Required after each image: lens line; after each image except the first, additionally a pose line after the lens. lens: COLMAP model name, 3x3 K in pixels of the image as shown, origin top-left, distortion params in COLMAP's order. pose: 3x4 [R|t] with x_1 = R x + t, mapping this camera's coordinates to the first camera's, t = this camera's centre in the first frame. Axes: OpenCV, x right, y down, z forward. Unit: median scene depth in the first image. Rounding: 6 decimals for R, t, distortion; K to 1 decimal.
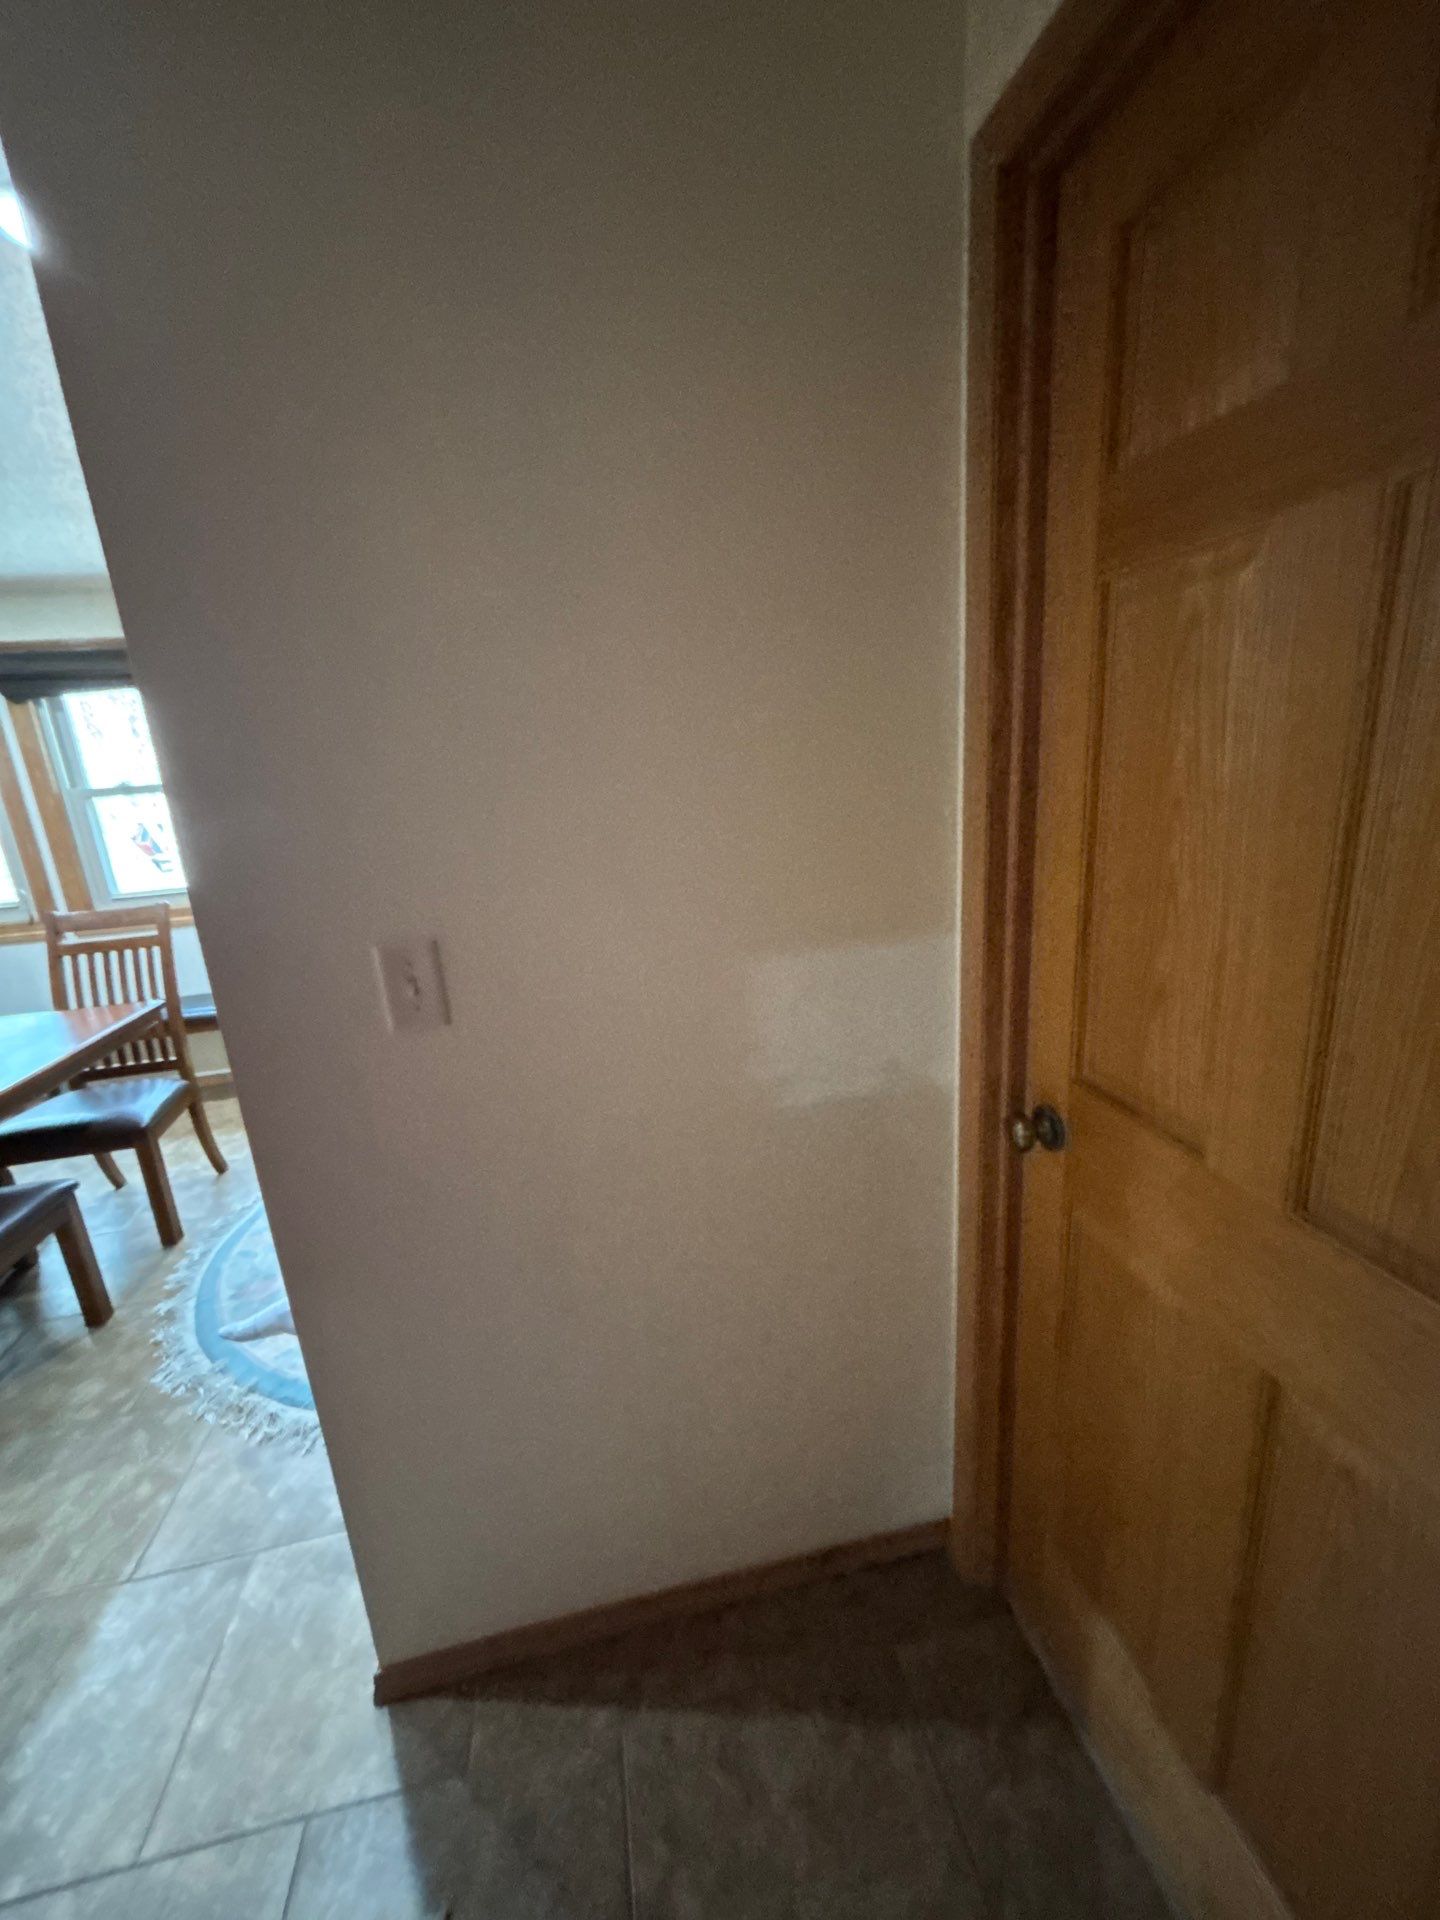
lens RADIAL K [[773.1, 0, 722.8], [0, 773.1, 956.6], [0, 0, 1]] dist [0.001395, -0.000993]
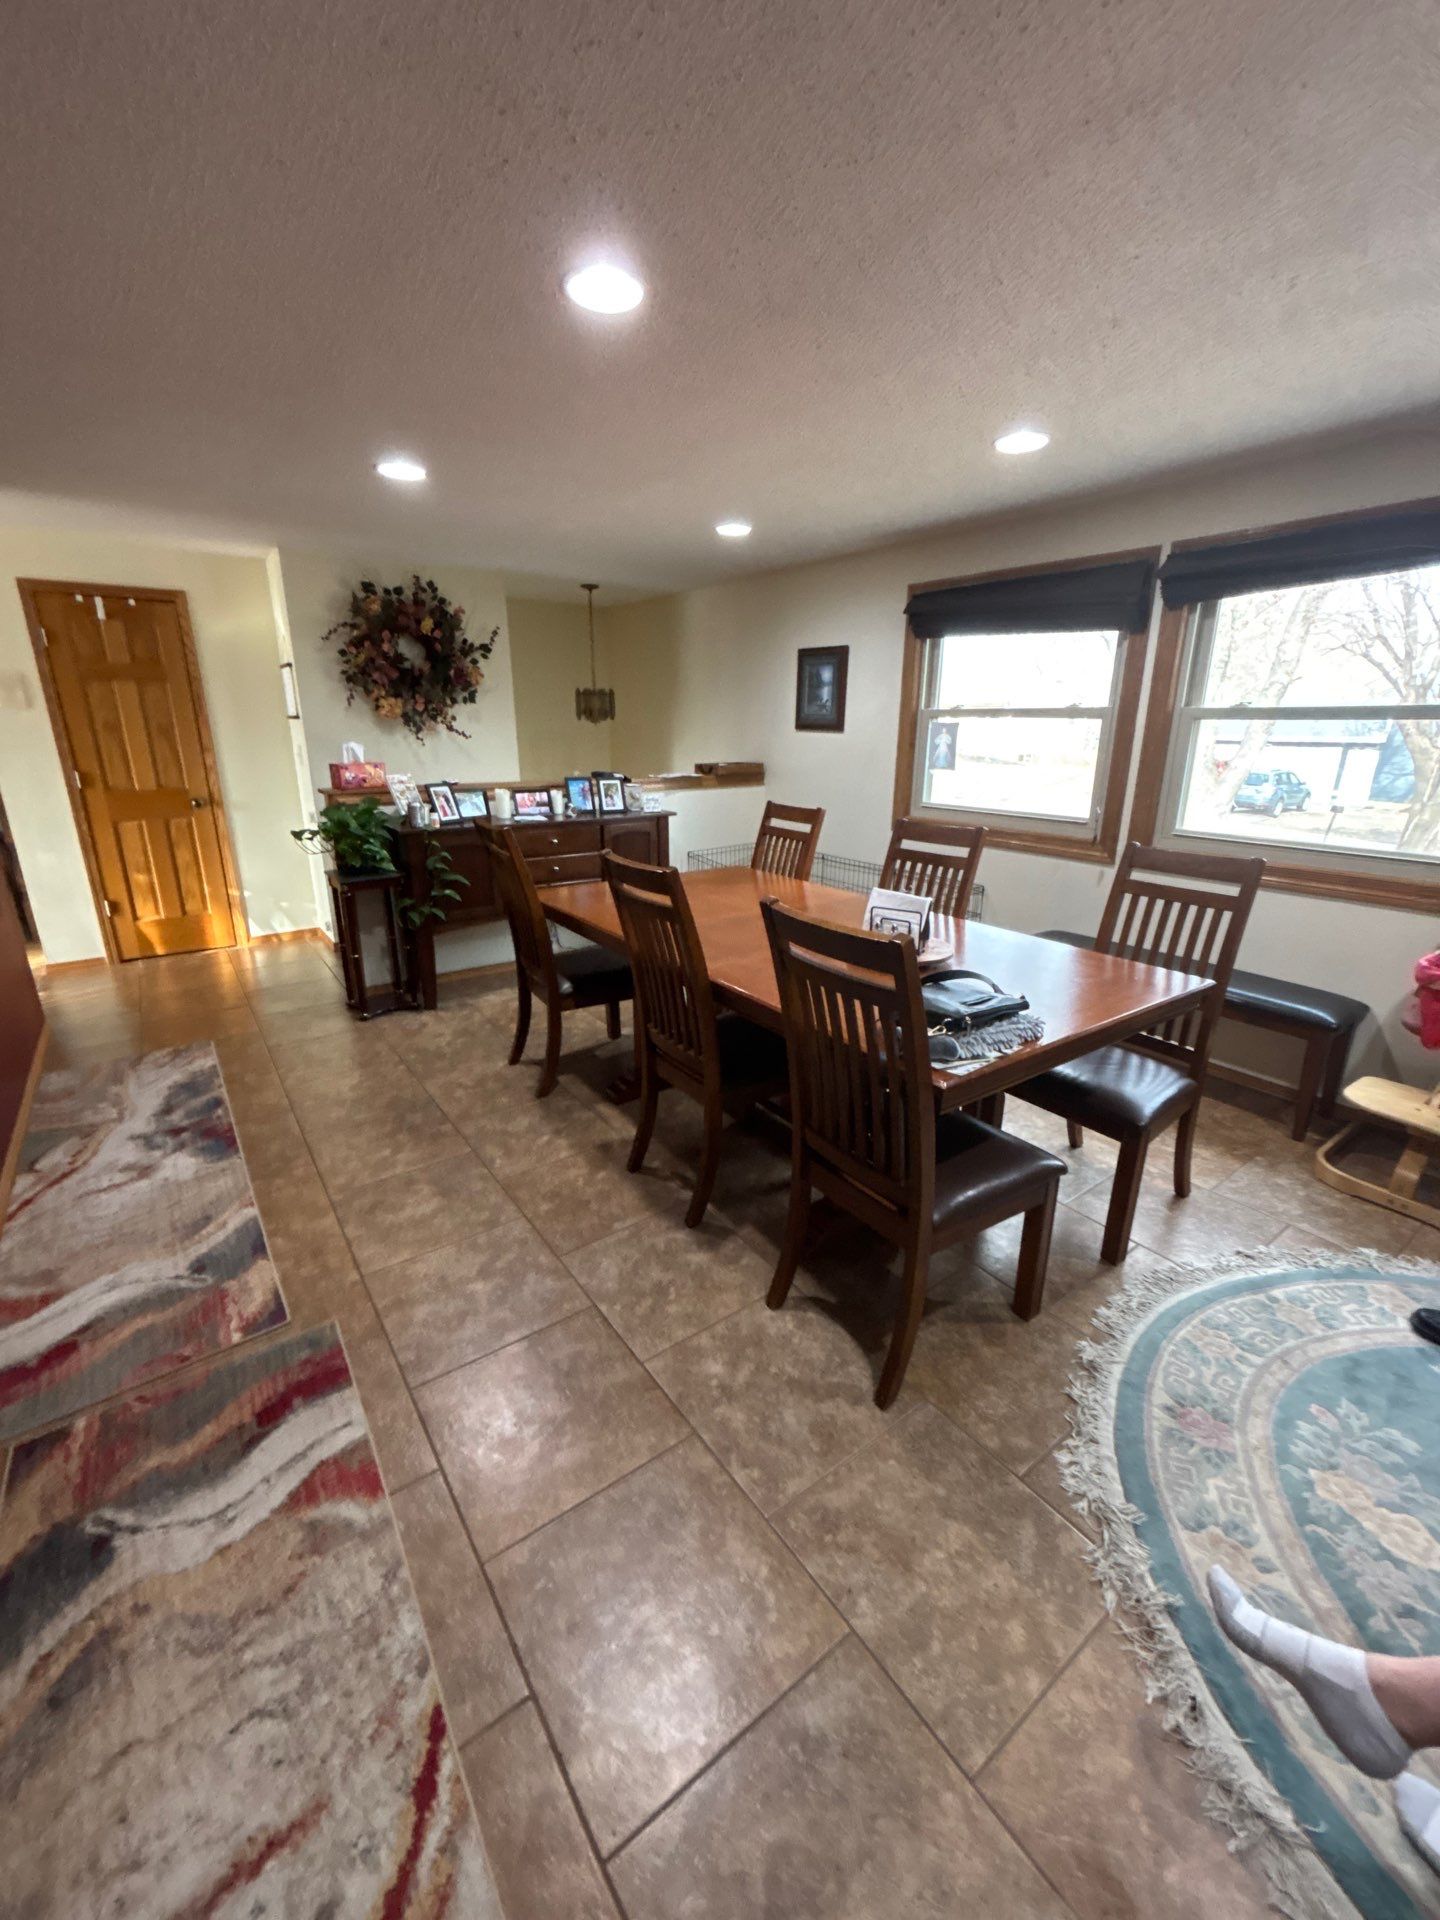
lens RADIAL K [[773.1, 0, 726.4], [0, 773.1, 958.9], [0, 0, 1]] dist [0.001395, -0.000993]
pose [[0.418524, 0.333990, -0.844564, -0.350175], [-0.267637, 0.933987, 0.236725, -0.022564], [0.867875, 0.126961, 0.480284, 0.240327]]
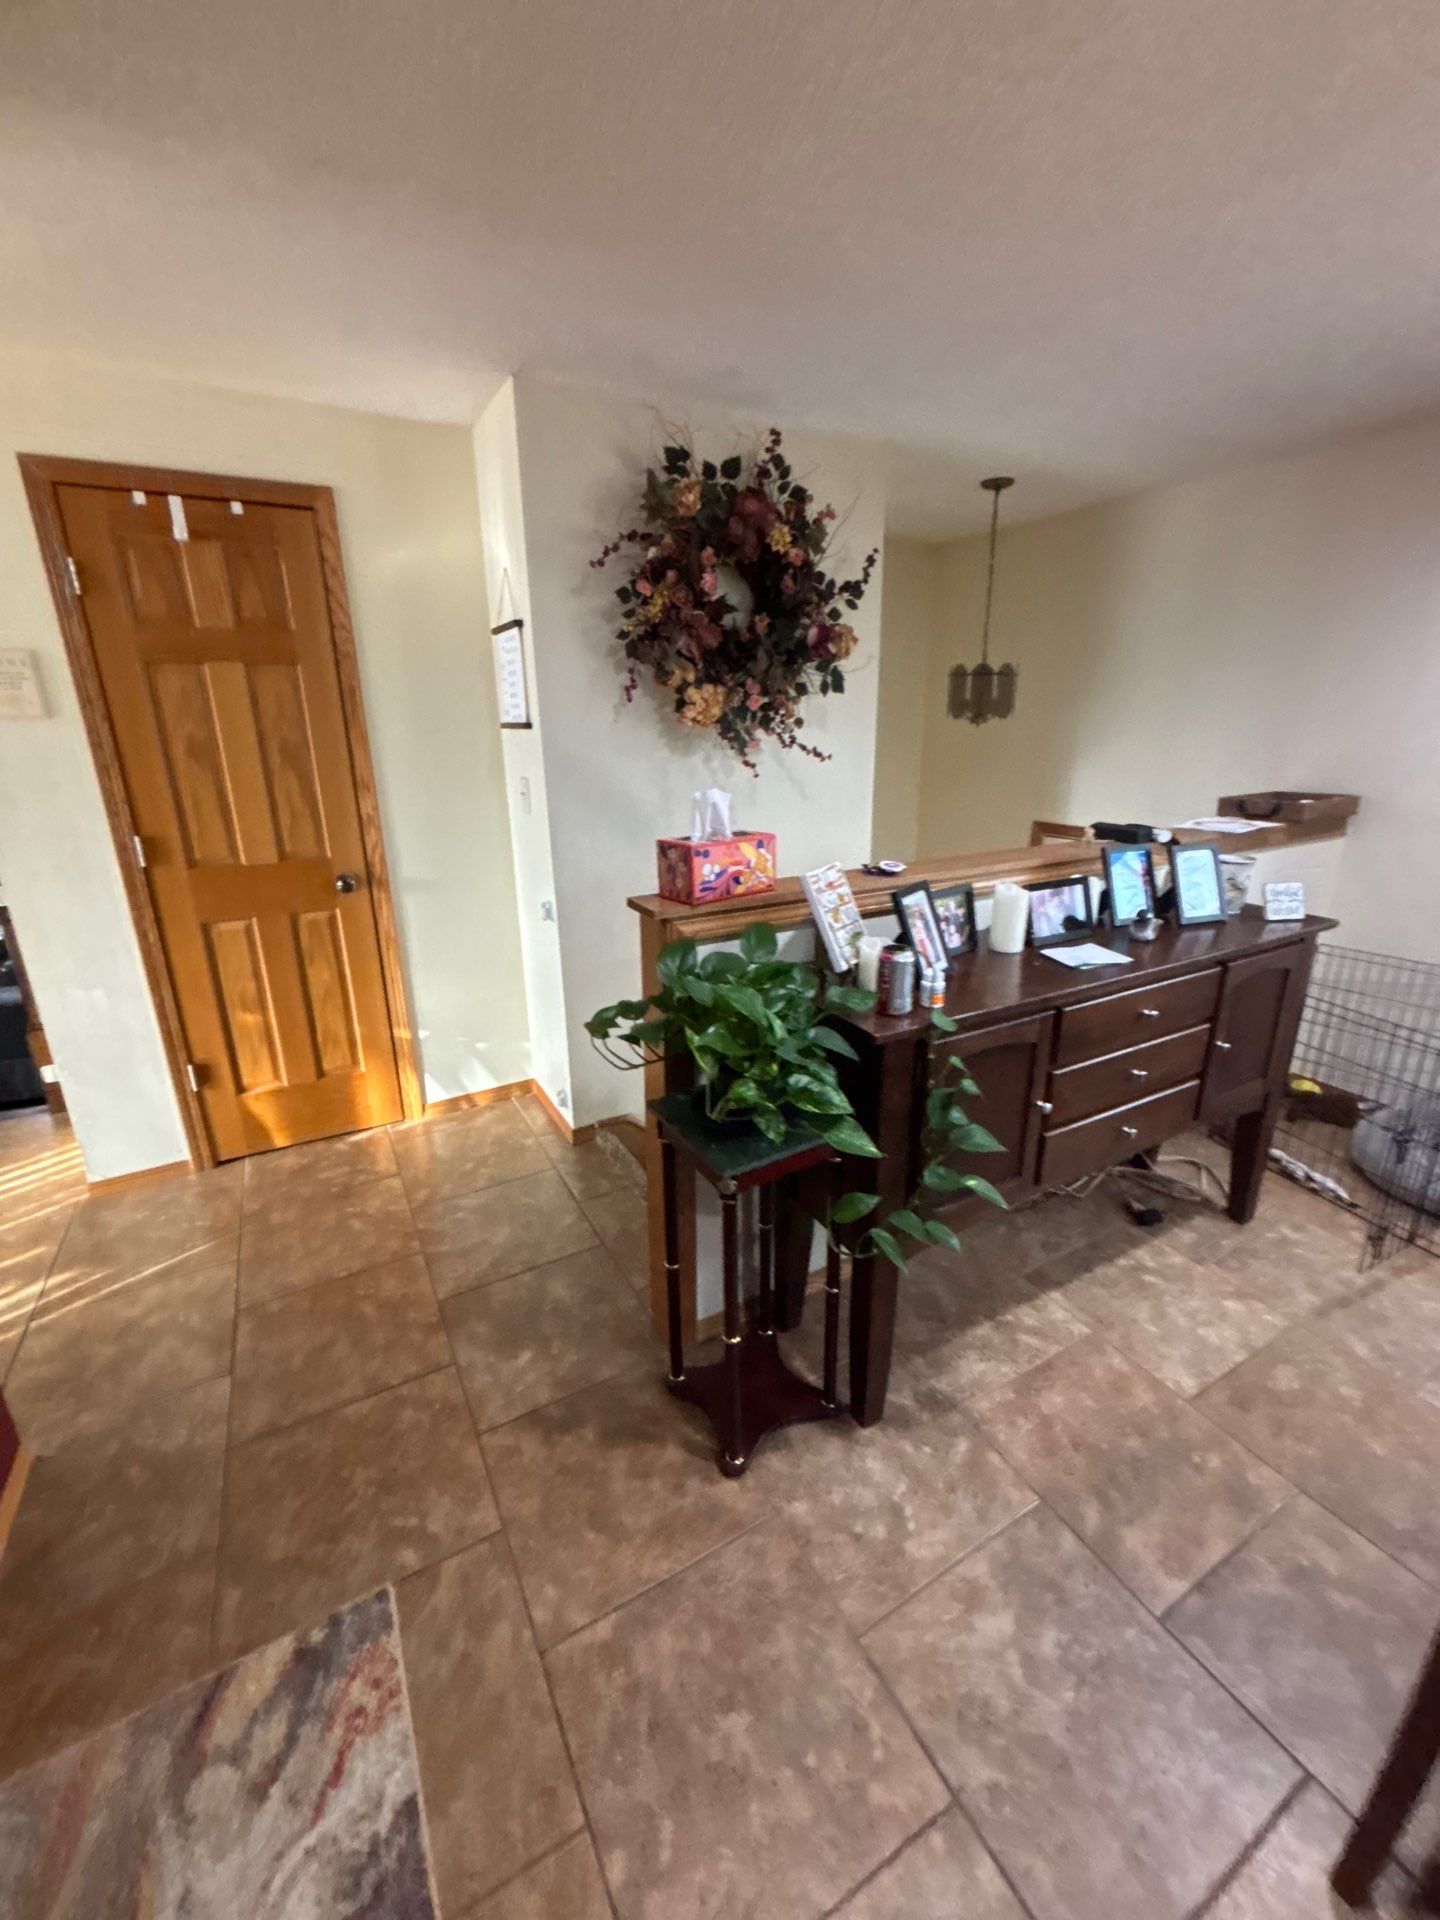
lens RADIAL K [[773.1, 0, 722.8], [0, 773.1, 956.7], [0, 0, 1]] dist [0.001395, -0.000993]
pose [[0.304356, 0.339833, -0.889877, -1.661344], [-0.252508, 0.929559, 0.268625, 0.114229], [0.918481, 0.142943, 0.368728, 0.050280]]
